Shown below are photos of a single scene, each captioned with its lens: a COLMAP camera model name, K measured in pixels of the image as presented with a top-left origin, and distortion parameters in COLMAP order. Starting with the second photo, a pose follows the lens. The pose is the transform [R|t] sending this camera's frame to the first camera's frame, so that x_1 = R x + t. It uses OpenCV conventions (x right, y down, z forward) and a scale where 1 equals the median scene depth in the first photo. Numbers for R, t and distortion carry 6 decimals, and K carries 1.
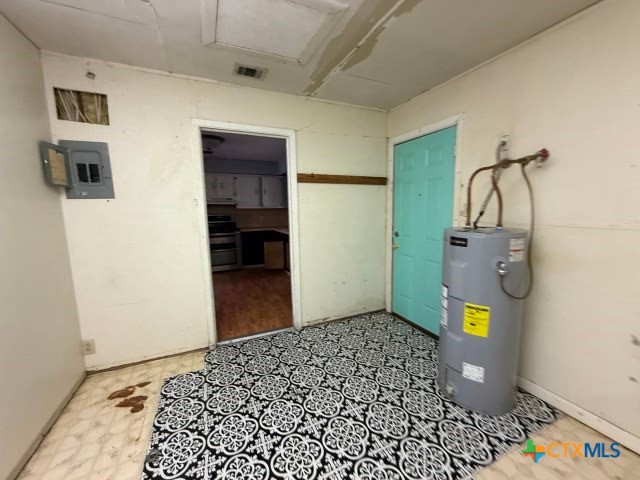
lens RADIAL K [[255.8, 0, 317.8], [0, 255.8, 239.4], [0, 0, 1]] dist [-0.003008, 0.000653]
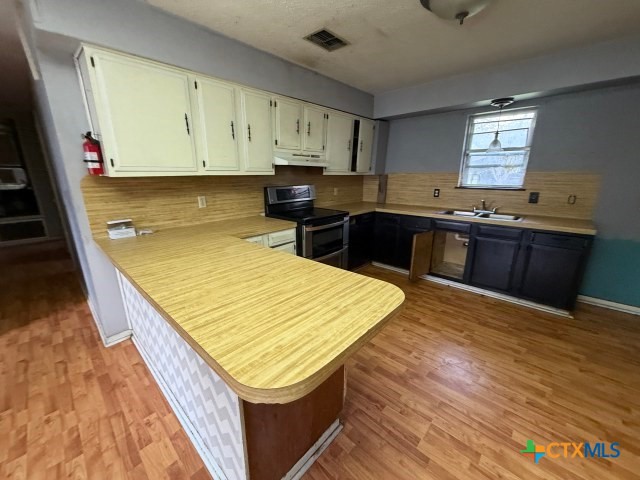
lens RADIAL K [[255.8, 0, 319.1], [0, 255.8, 238.5], [0, 0, 1]] dist [-0.003008, 0.000653]
pose [[0.921971, -0.084122, 0.378013, -0.559991], [0.039773, 0.991529, 0.123645, -0.054716], [-0.385212, -0.098962, 0.917507, 0.496226]]
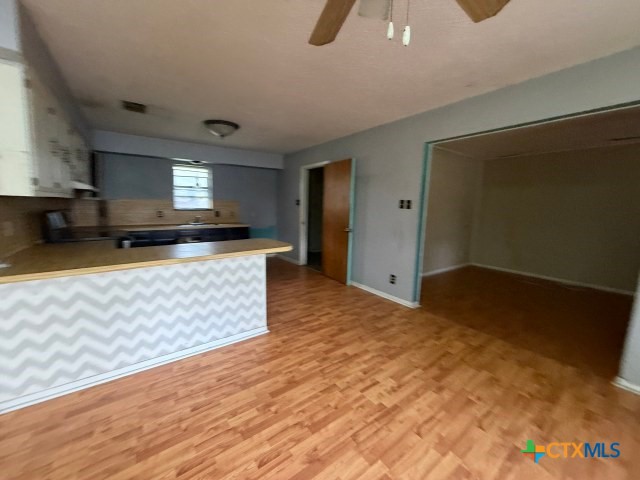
lens RADIAL K [[255.8, 0, 319.5], [0, 255.8, 236.2], [0, 0, 1]] dist [-0.003008, 0.000653]
pose [[-0.208870, -0.108891, 0.971862, -1.012335], [0.106959, 0.985276, 0.133382, -0.061010], [-0.972077, 0.131809, -0.194148, 0.629625]]
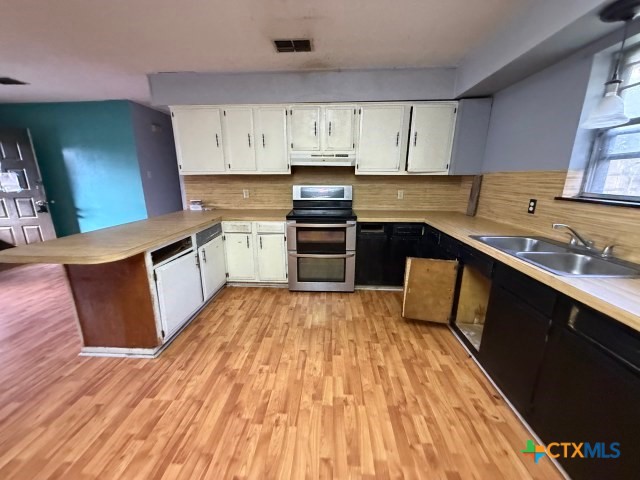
lens RADIAL K [[255.8, 0, 317.7], [0, 255.8, 237.4], [0, 0, 1]] dist [-0.003008, 0.000653]
pose [[0.886484, 0.121311, -0.446576, -0.141411], [-0.071094, 0.989273, 0.127608, -0.057218], [0.457266, -0.081374, 0.885599, 0.509675]]
